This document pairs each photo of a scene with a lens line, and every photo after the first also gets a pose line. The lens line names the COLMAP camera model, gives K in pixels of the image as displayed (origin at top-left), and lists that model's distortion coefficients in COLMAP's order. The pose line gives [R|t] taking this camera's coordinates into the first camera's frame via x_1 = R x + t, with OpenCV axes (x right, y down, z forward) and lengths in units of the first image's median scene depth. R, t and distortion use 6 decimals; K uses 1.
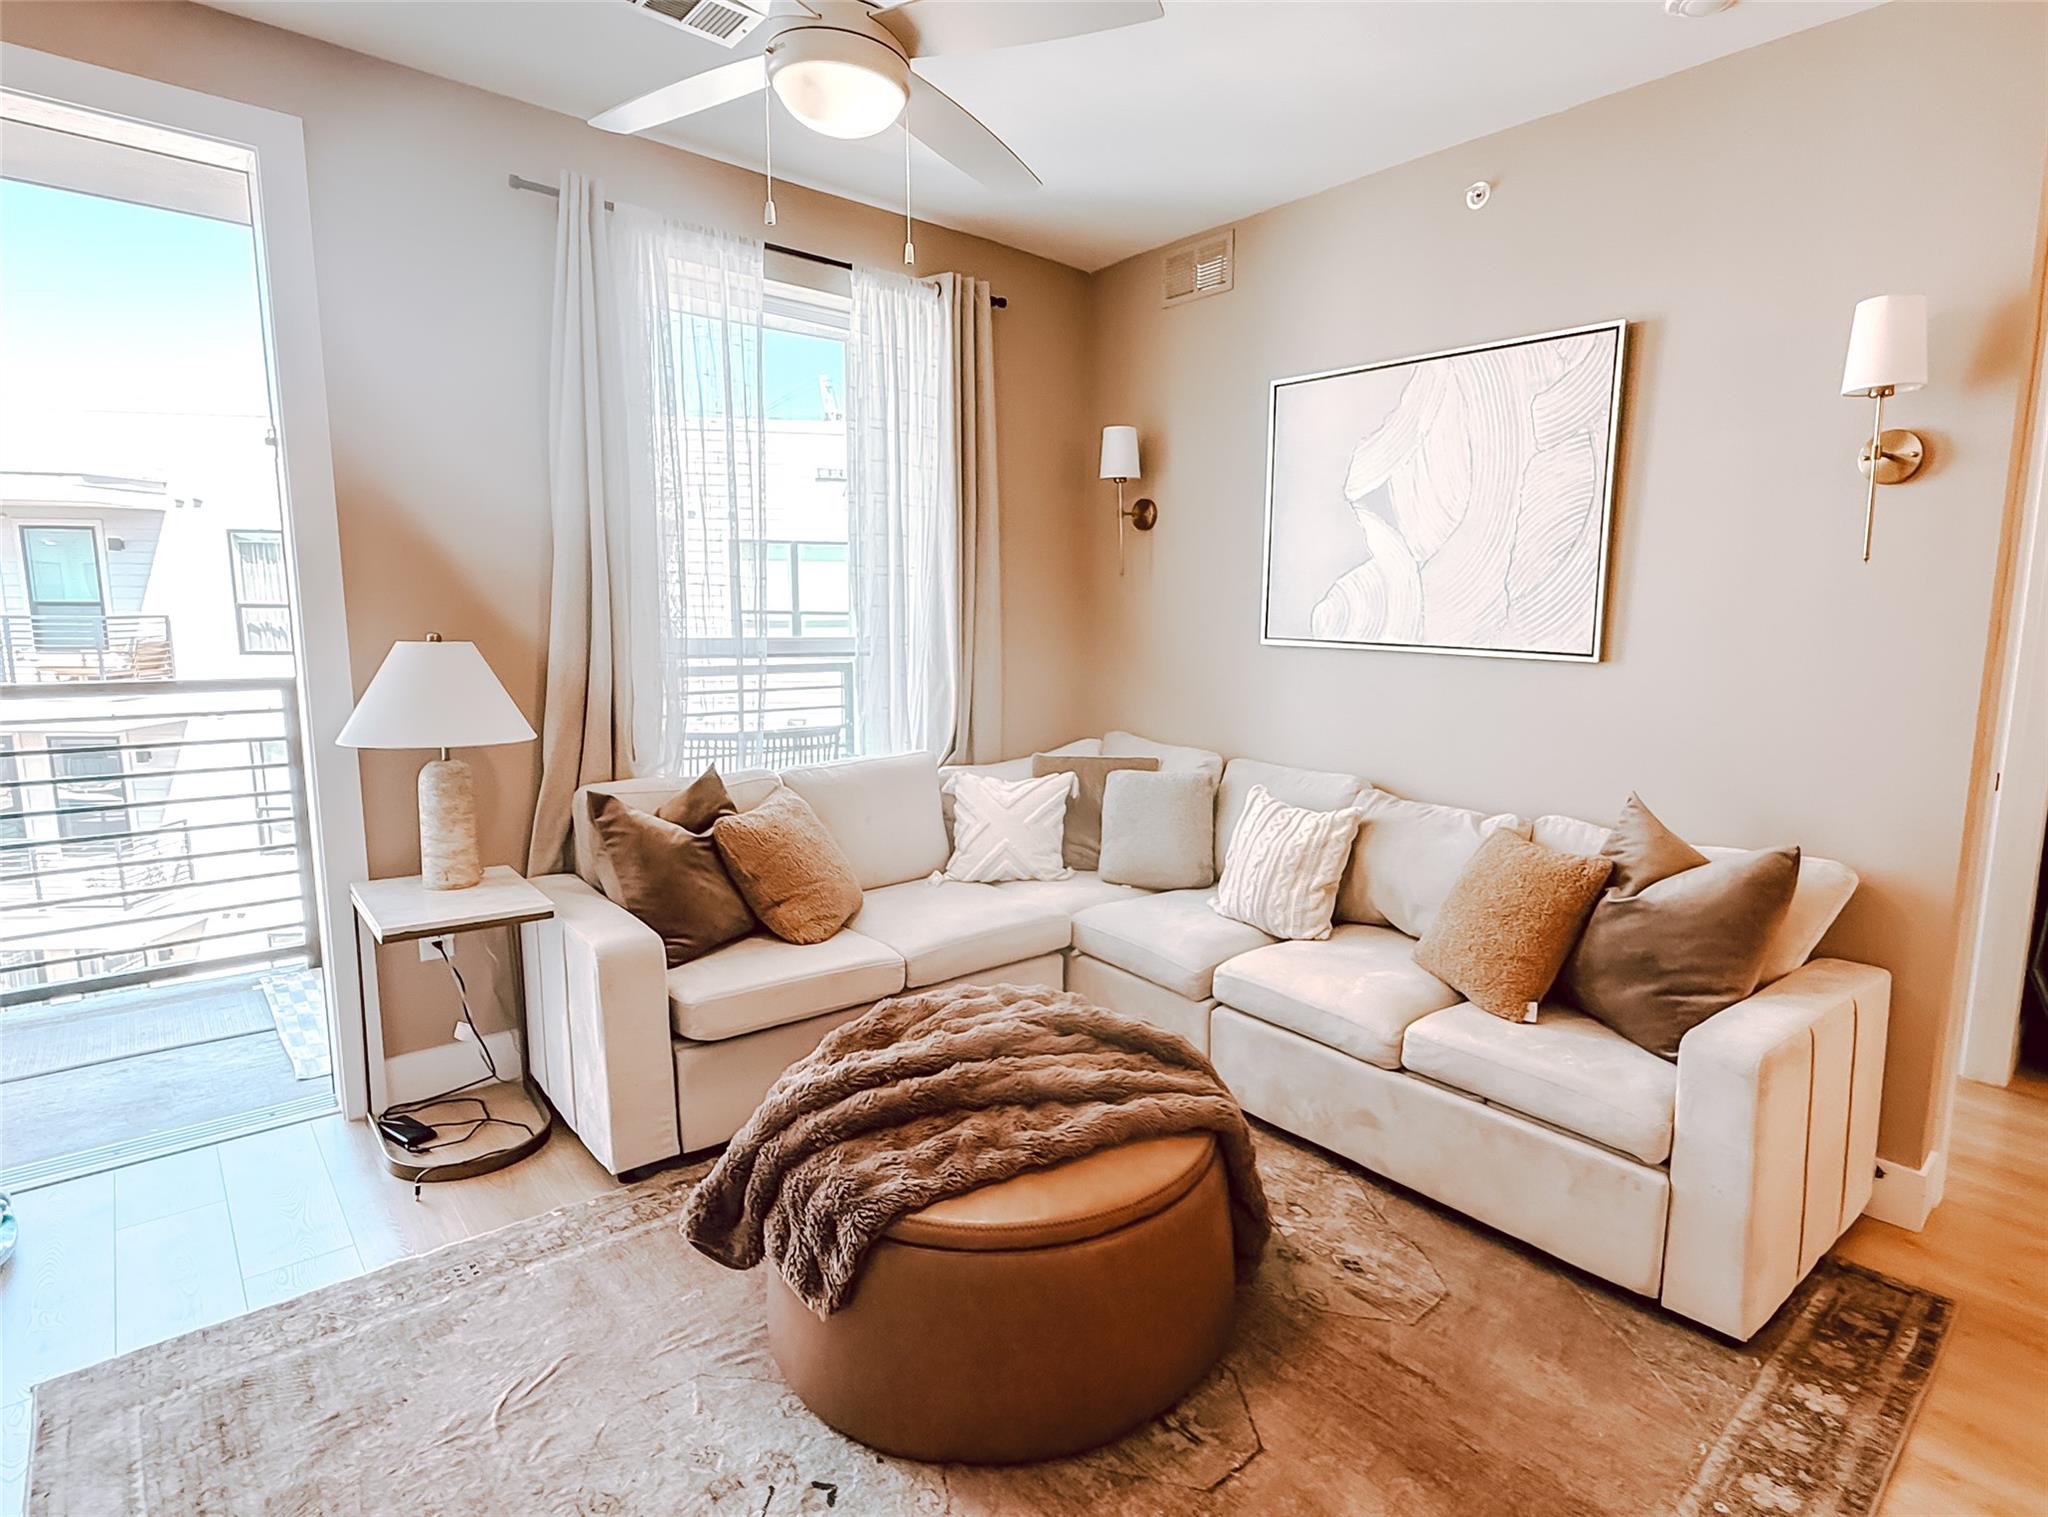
lens RADIAL K [[1074.8, 0, 1119.0], [0, 1074.8, 758.7], [0, 0, 1]] dist [-0.001240, 0.000821]
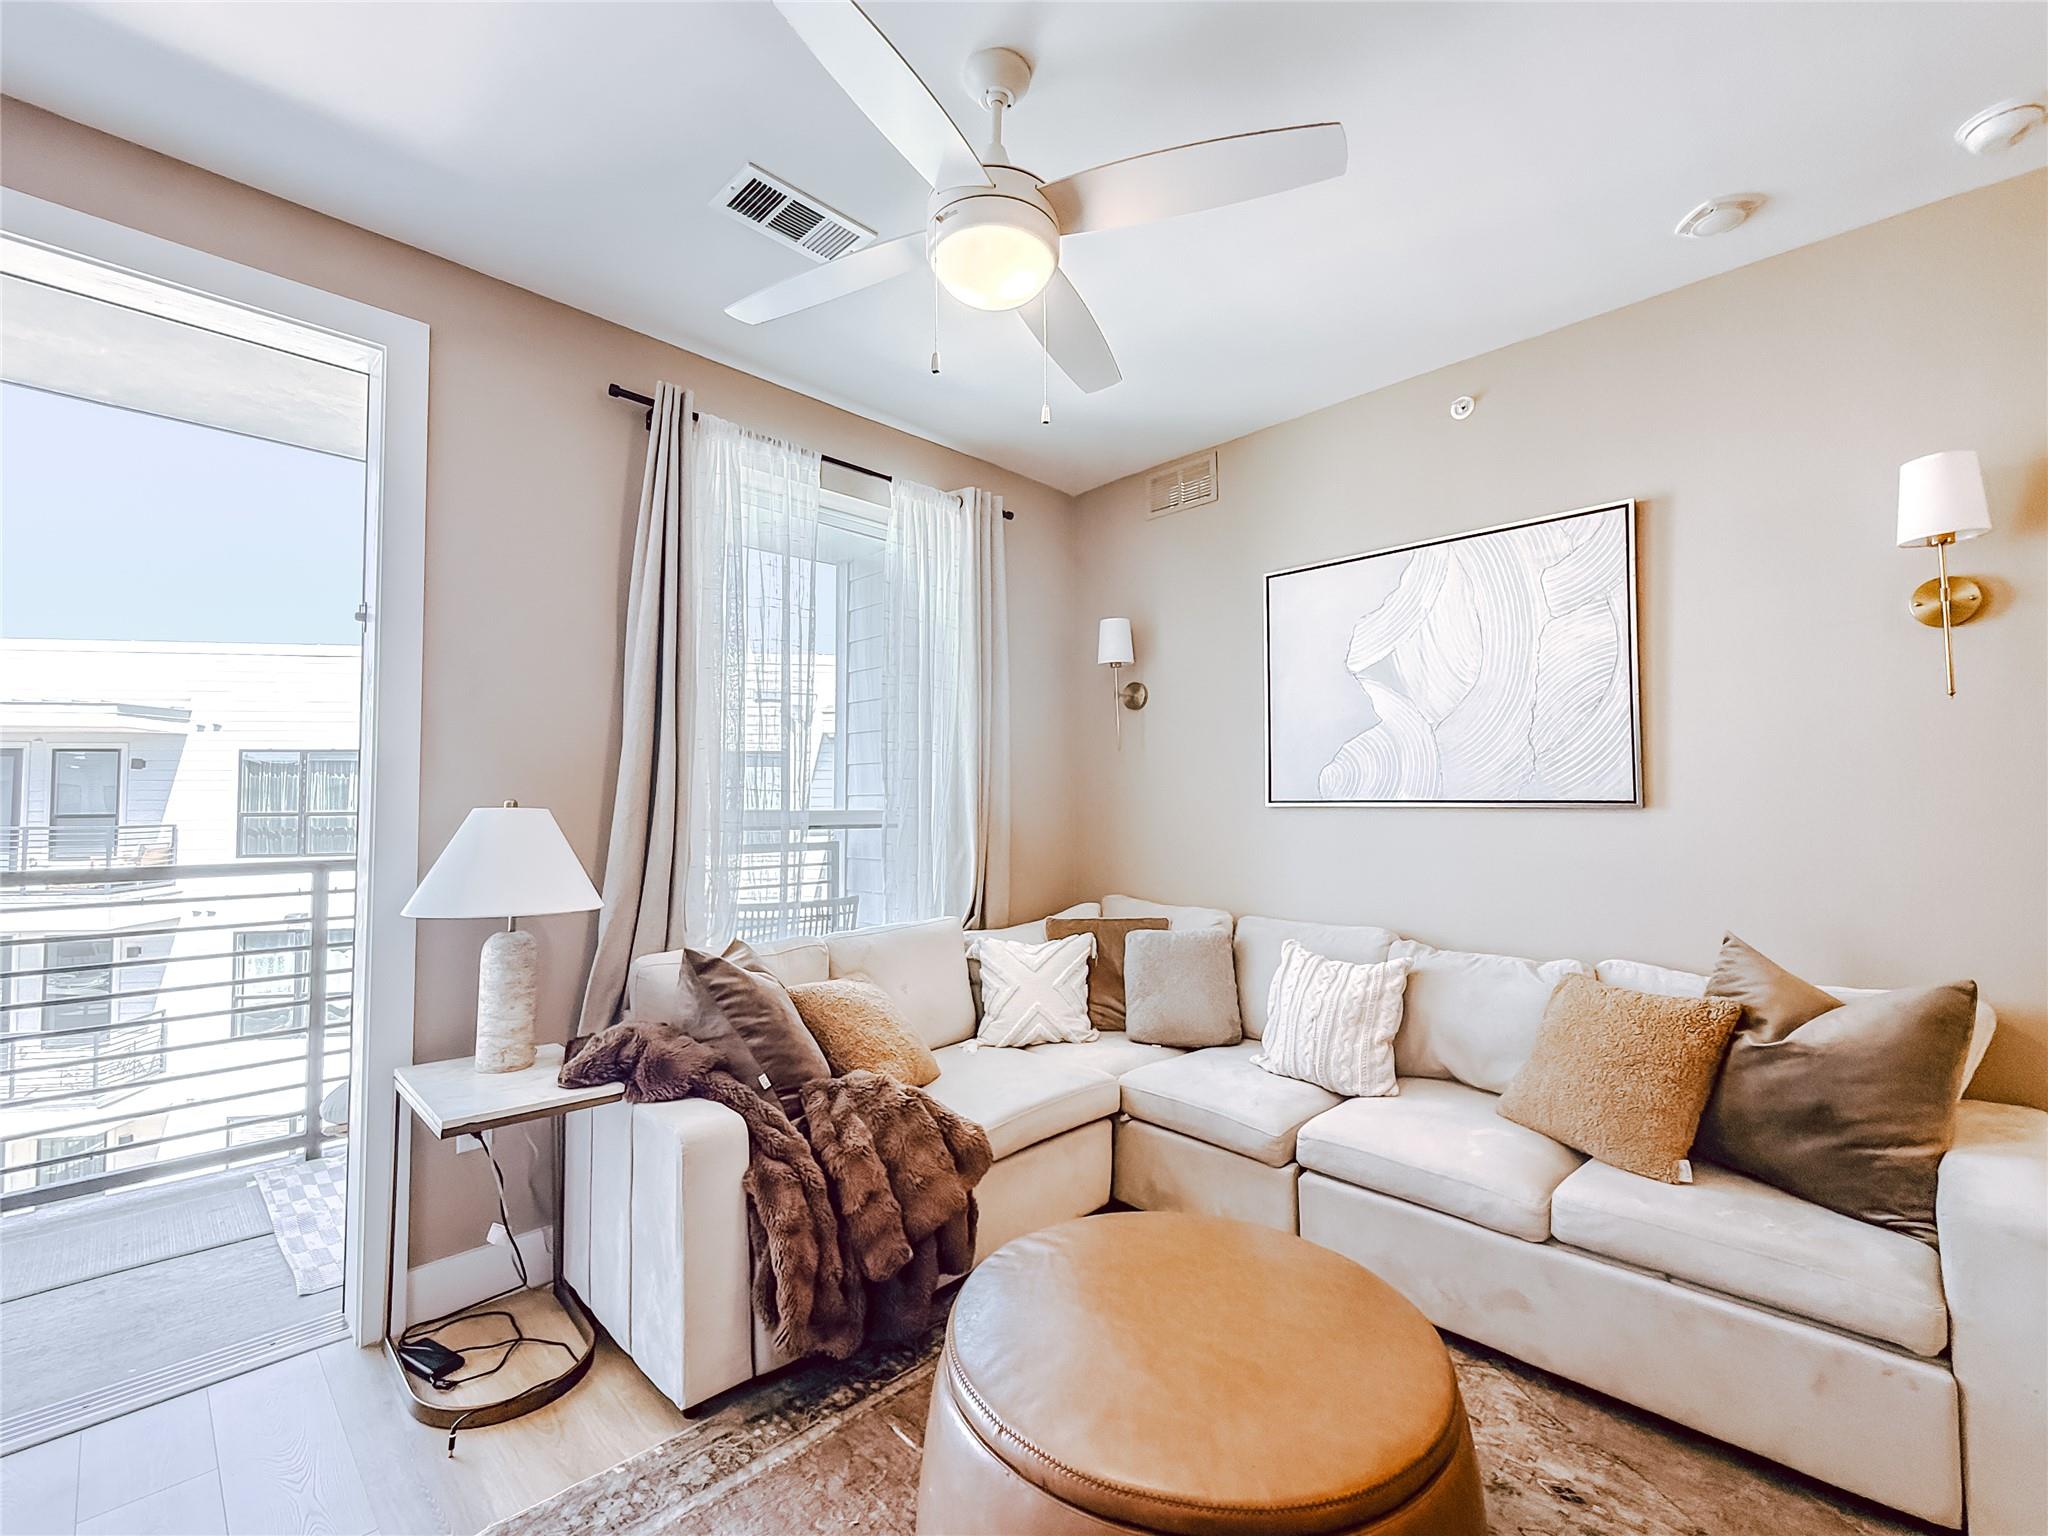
lens RADIAL K [[892.2, 0, 1019.2], [0, 892.2, 765.2], [0, 0, 1]] dist [-0.001022, 0.000237]
pose [[0.998925, -0.018183, 0.042630, -0.187922], [0.025790, 0.982337, -0.185337, 0.013962], [-0.038507, 0.186237, 0.981750, 0.158984]]
